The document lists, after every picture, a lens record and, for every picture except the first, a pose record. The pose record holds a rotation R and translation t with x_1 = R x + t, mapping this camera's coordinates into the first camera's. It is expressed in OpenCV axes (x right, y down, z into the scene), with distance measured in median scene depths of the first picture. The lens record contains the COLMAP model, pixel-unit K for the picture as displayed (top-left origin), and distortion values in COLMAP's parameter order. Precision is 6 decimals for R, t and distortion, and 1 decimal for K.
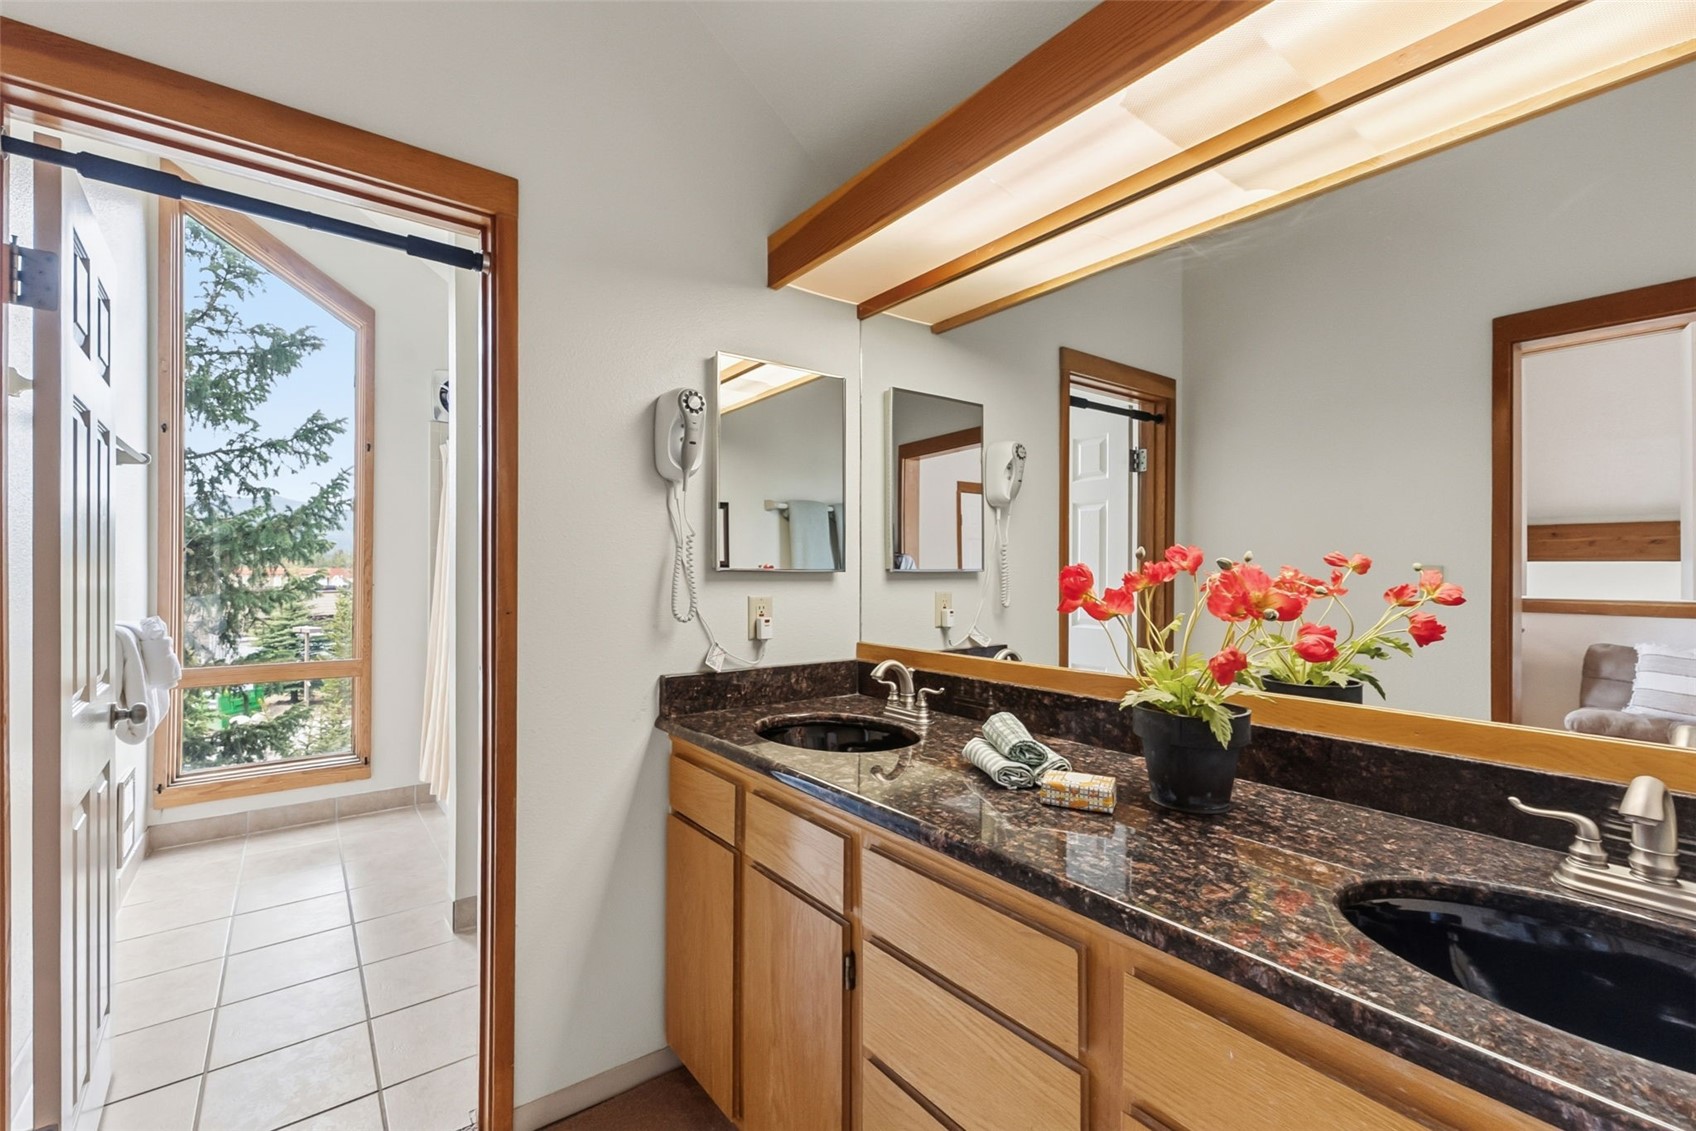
lens RADIAL K [[705.6, 0, 870.2], [0, 705.6, 570.7], [0, 0, 1]] dist [-0.038238, 0.008386]
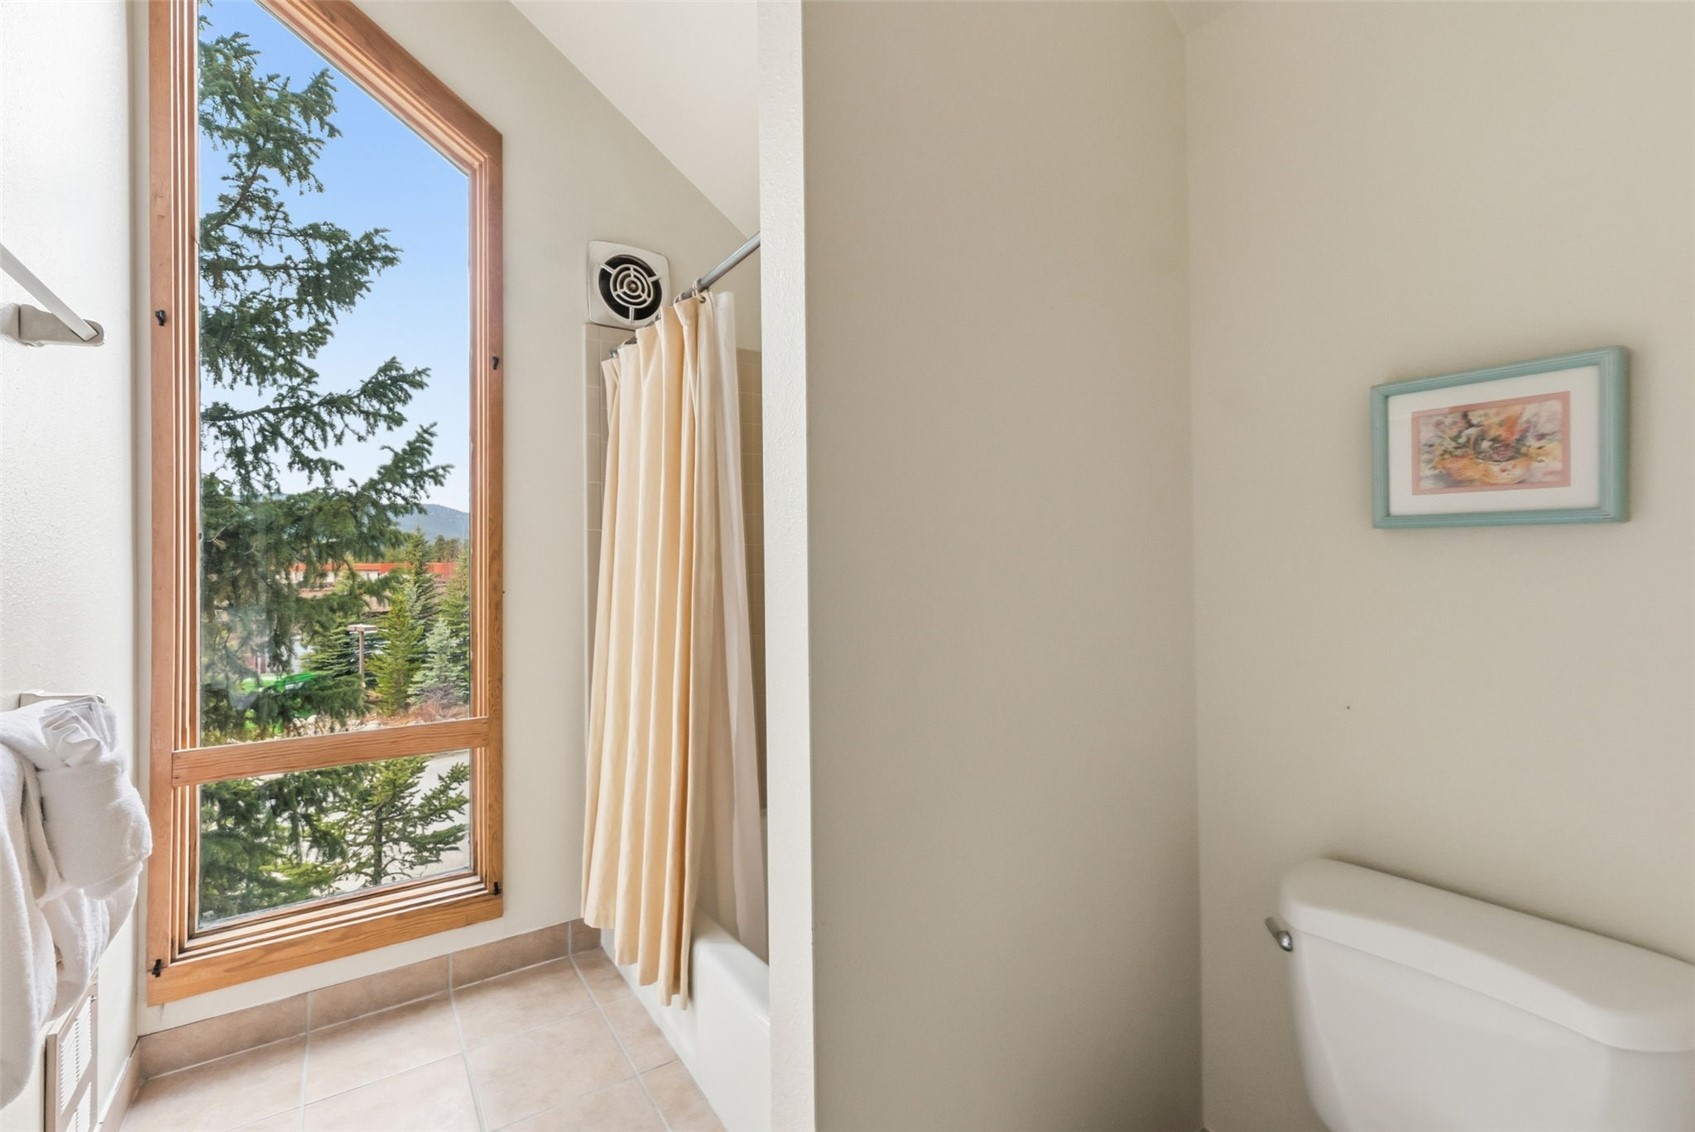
lens RADIAL K [[735.7, 0, 835.3], [0, 735.7, 552.3], [0, 0, 1]] dist [0.003220, -0.000161]
pose [[0.993875, -0.018232, -0.108995, -0.256074], [0.017432, 0.999814, -0.008282, -0.003387], [0.109126, 0.006331, 0.994008, 0.279884]]
